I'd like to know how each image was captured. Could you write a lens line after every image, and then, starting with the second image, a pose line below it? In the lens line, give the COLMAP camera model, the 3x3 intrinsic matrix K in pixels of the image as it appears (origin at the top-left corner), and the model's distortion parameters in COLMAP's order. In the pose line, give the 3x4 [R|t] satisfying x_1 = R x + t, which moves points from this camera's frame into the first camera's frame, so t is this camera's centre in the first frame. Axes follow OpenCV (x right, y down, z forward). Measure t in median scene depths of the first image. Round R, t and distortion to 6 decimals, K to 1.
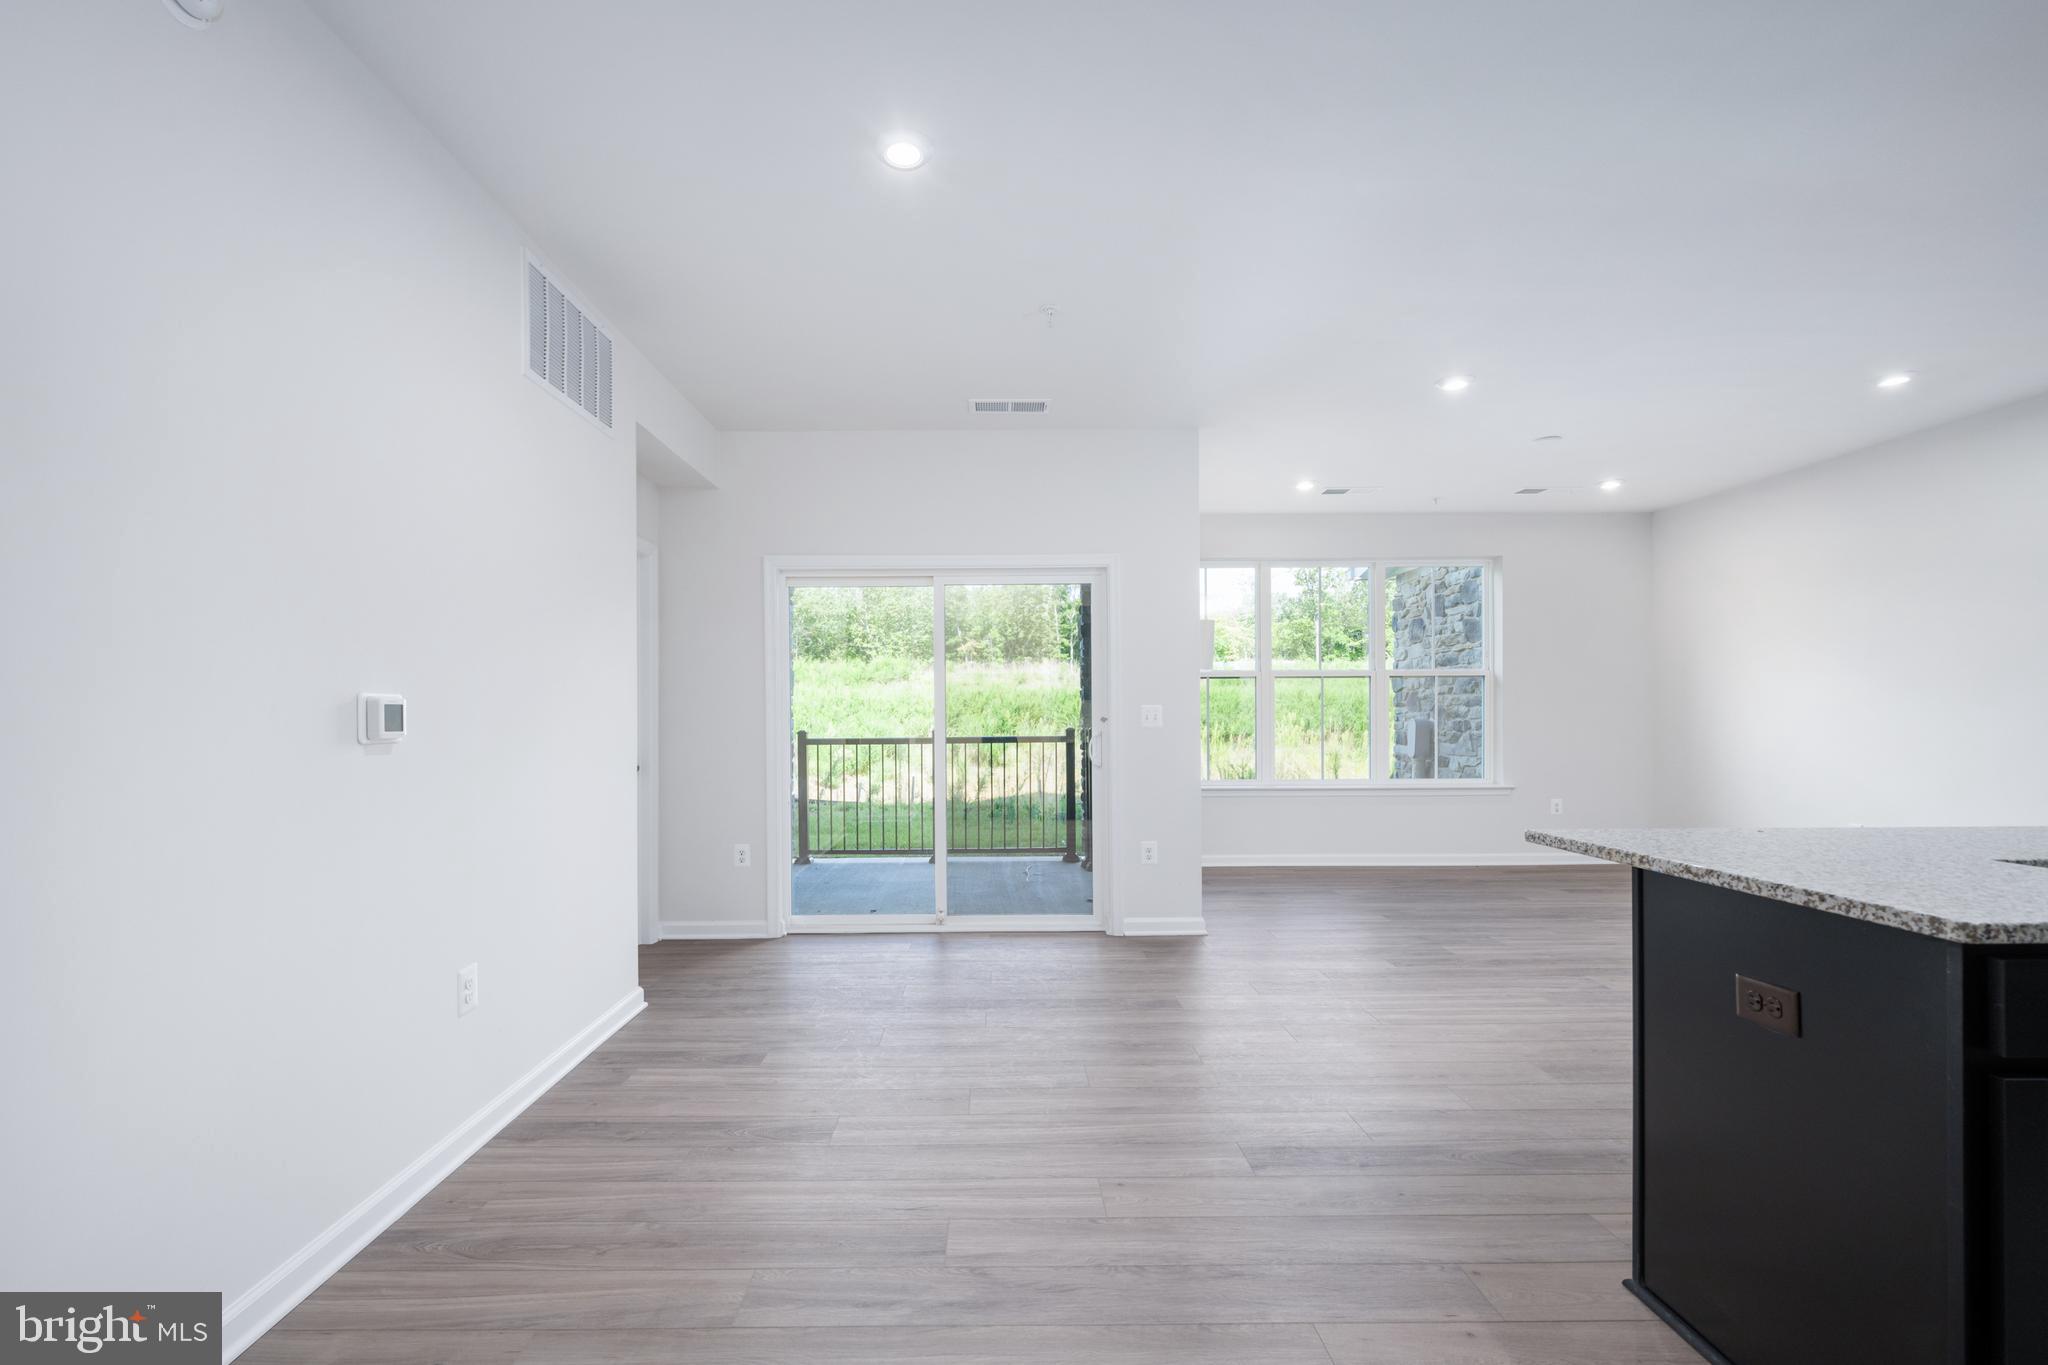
lens RADIAL K [[872.3, 0, 981.0], [0, 872.3, 714.7], [0, 0, 1]] dist [0.003599, 0.000463]
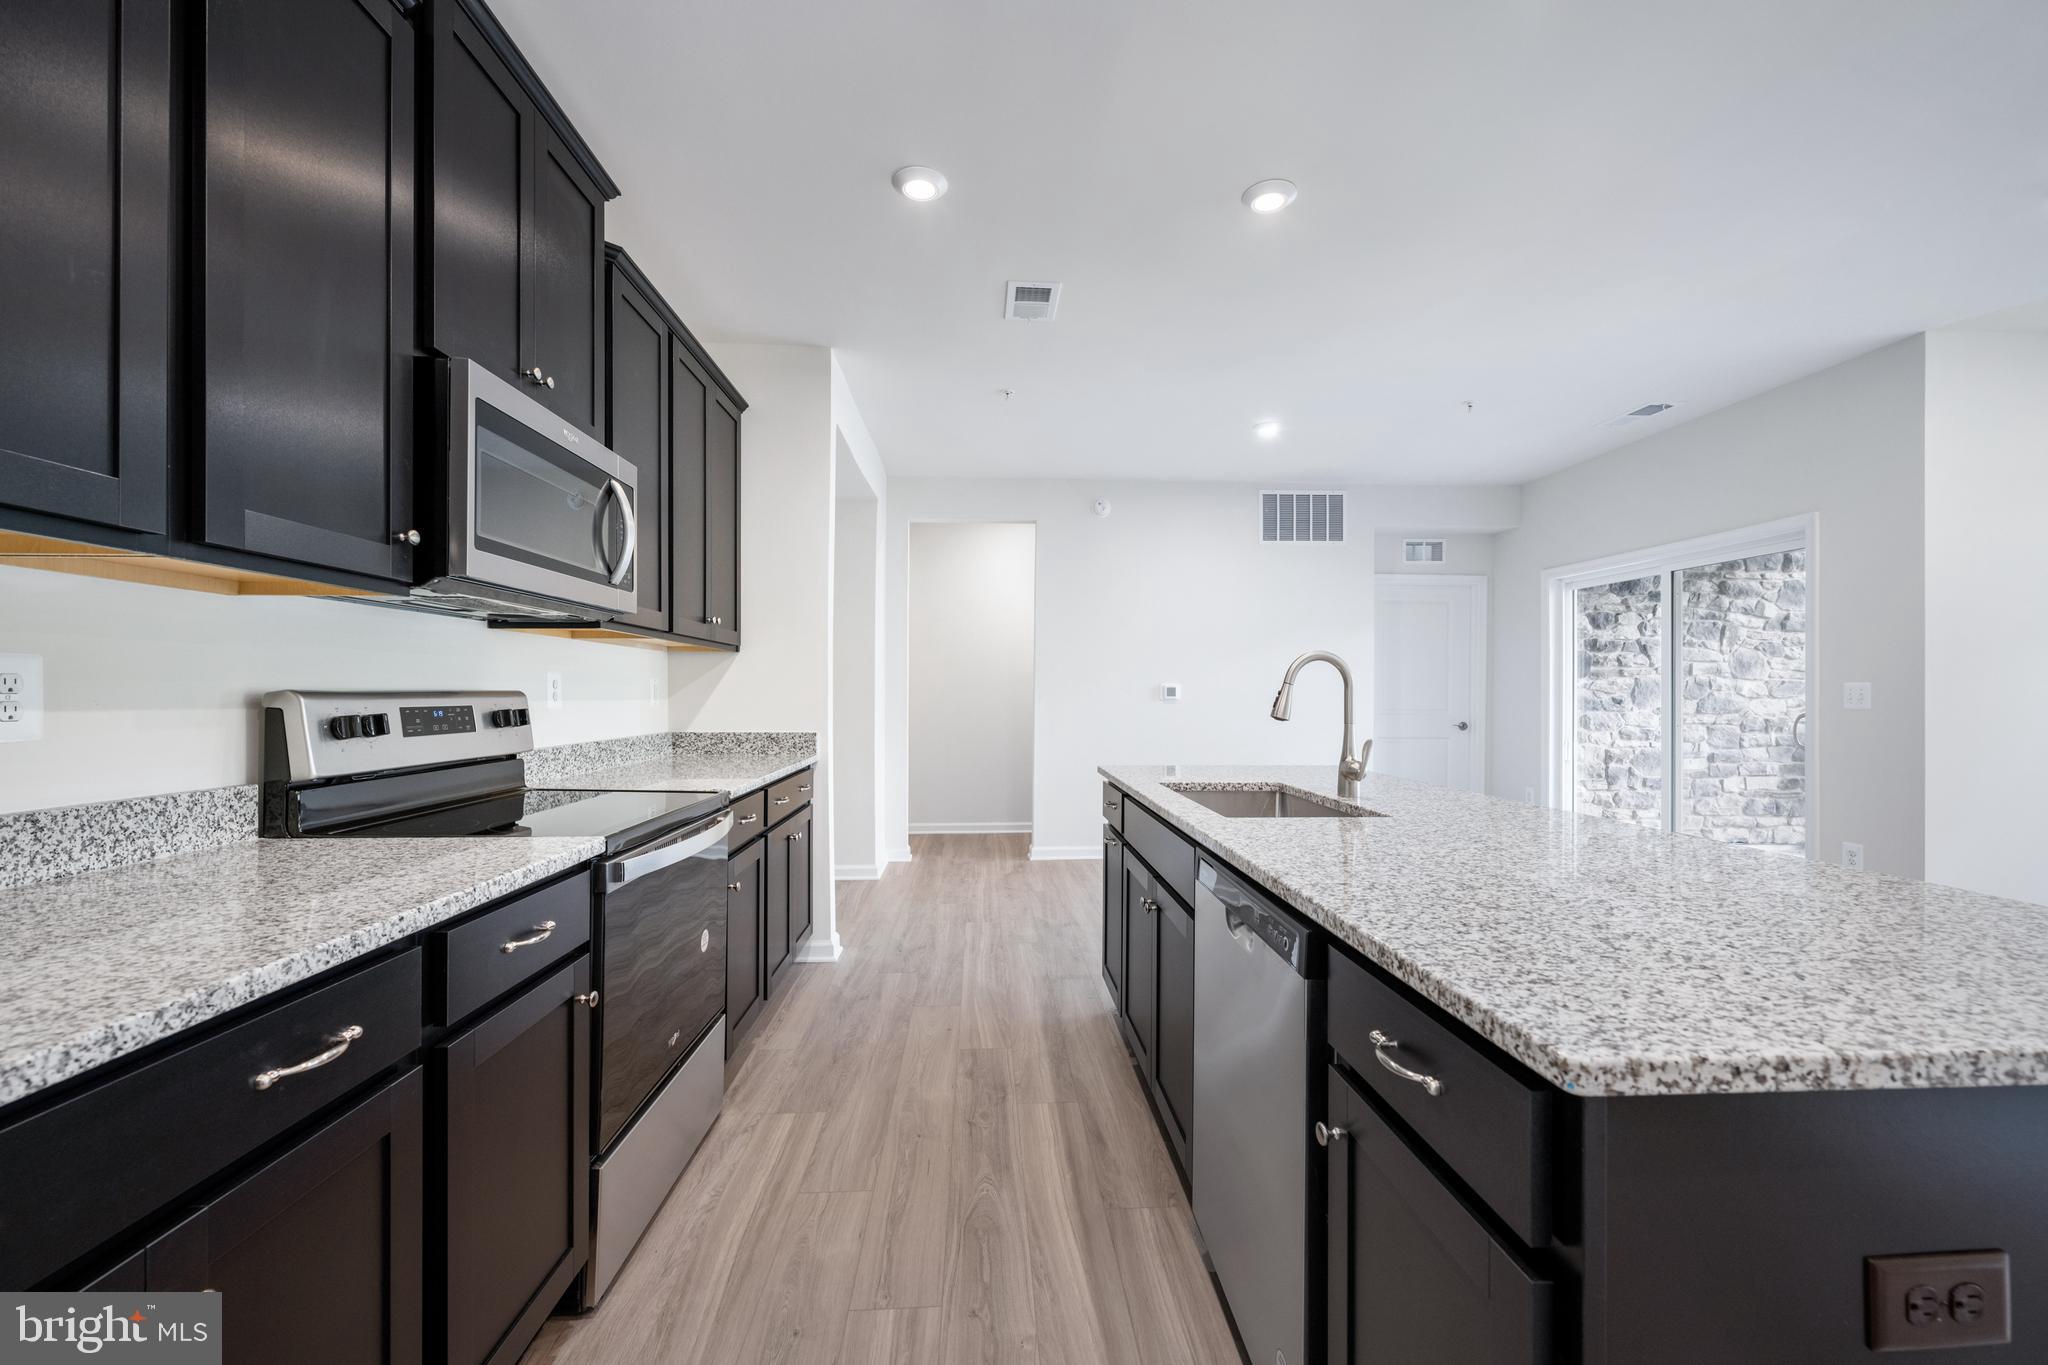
lens RADIAL K [[816.7, 0, 1025.3], [0, 816.7, 690.2], [0, 0, 1]] dist [-0.002351, 0.001227]
pose [[0.050375, 0.003940, -0.998723, 0.572376], [-0.001743, 0.999991, 0.003857, -0.003086], [0.998729, 0.001547, 0.050381, 0.095050]]
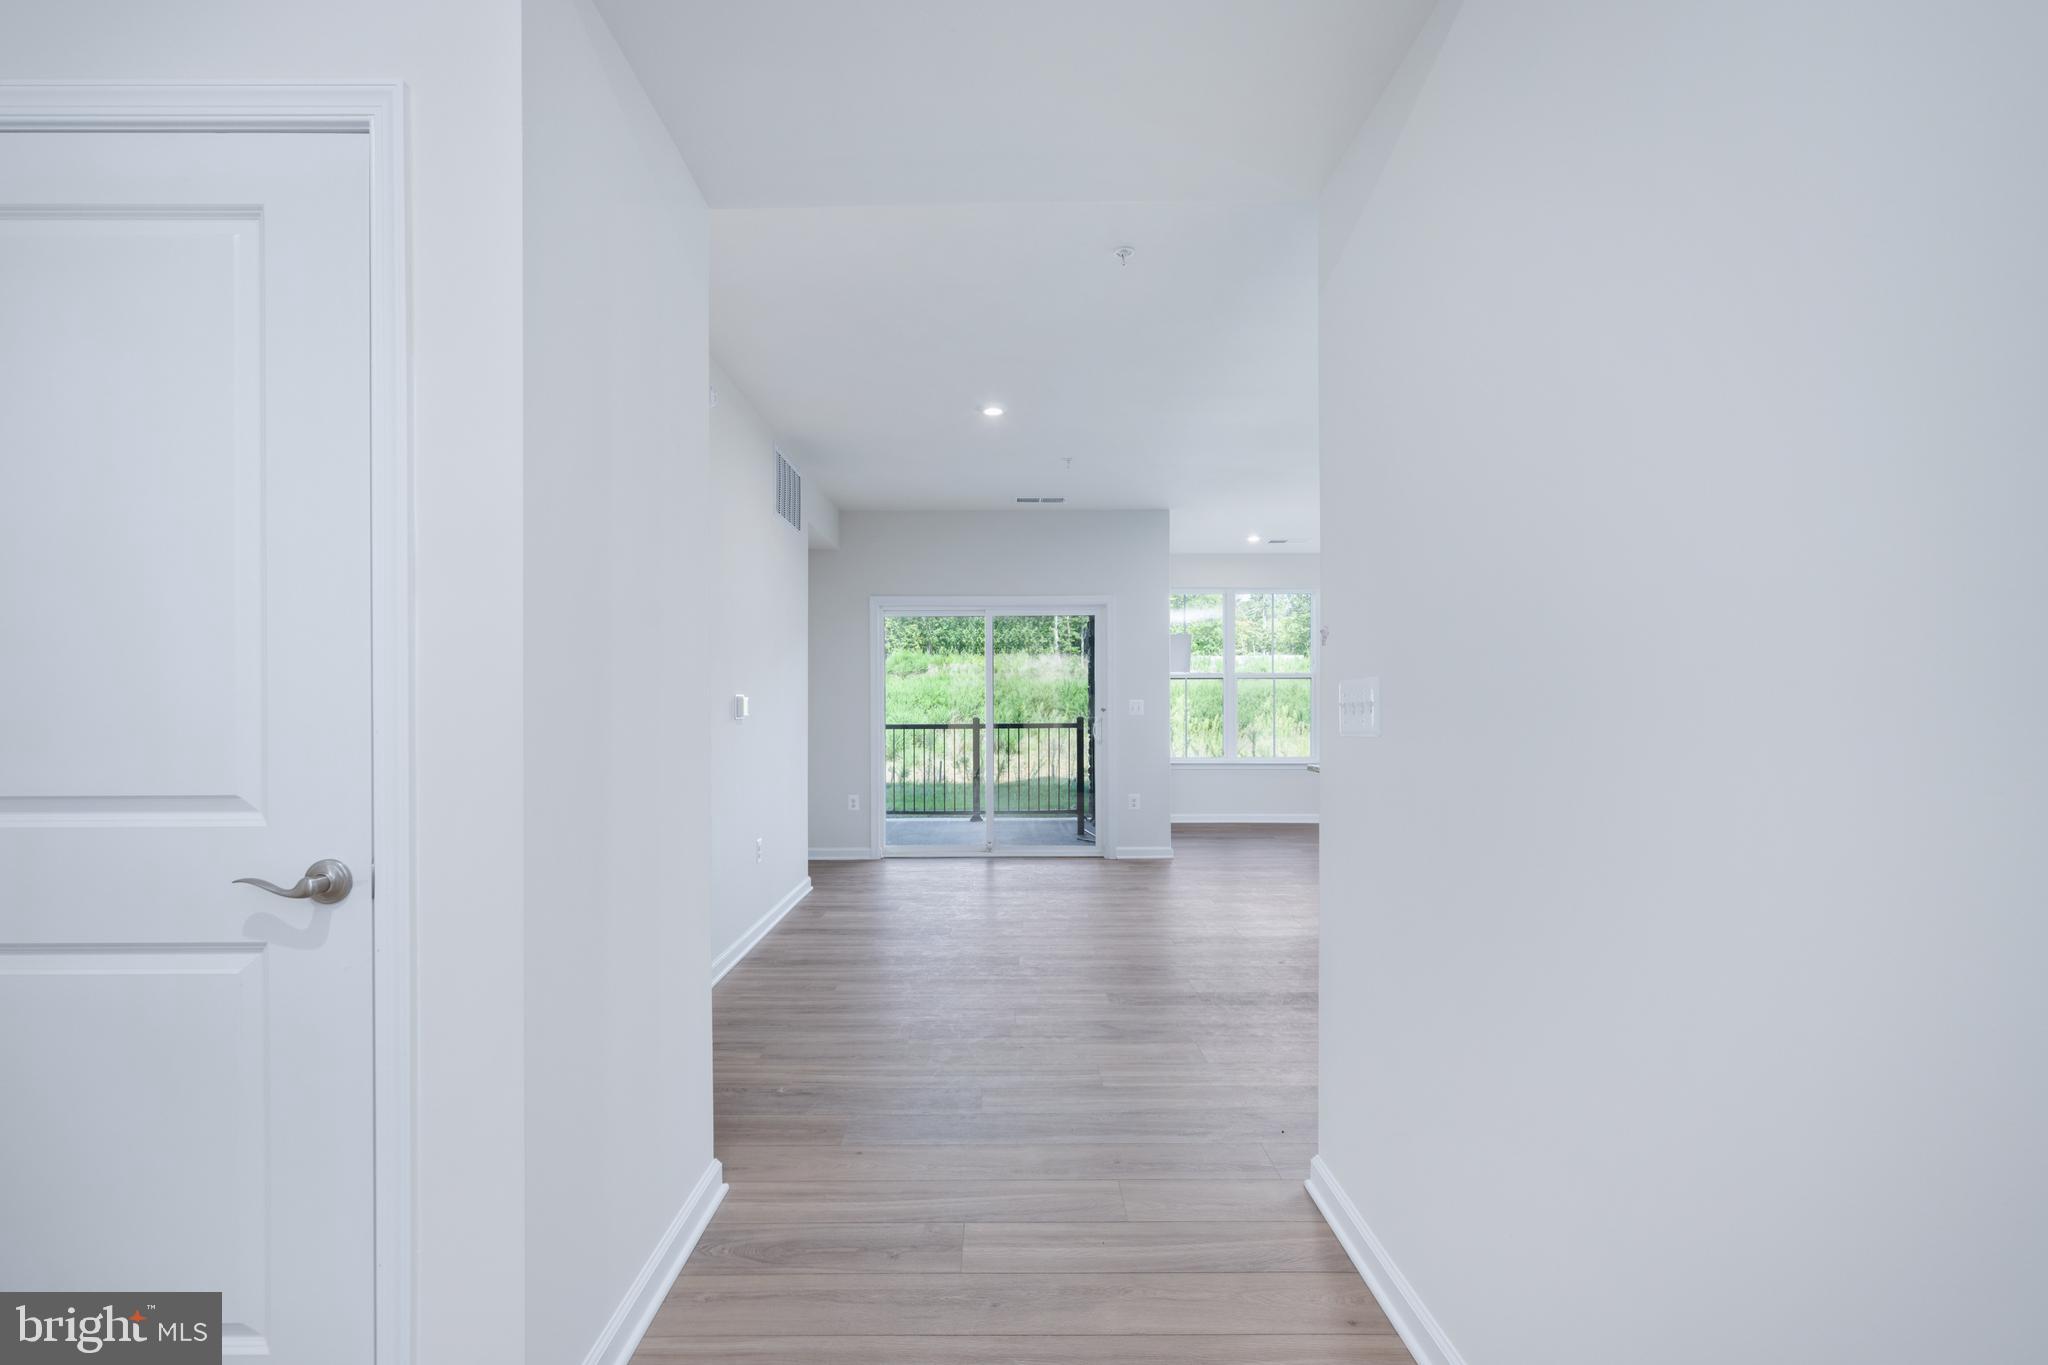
lens RADIAL K [[872.3, 0, 991.0], [0, 872.3, 709.7], [0, 0, 1]] dist [0.003599, 0.000463]
pose [[0.999994, 0.003495, -0.000091, -0.027749], [-0.003495, 0.999986, 0.003891, 0.000215], [0.000105, -0.003891, 0.999992, -0.274276]]
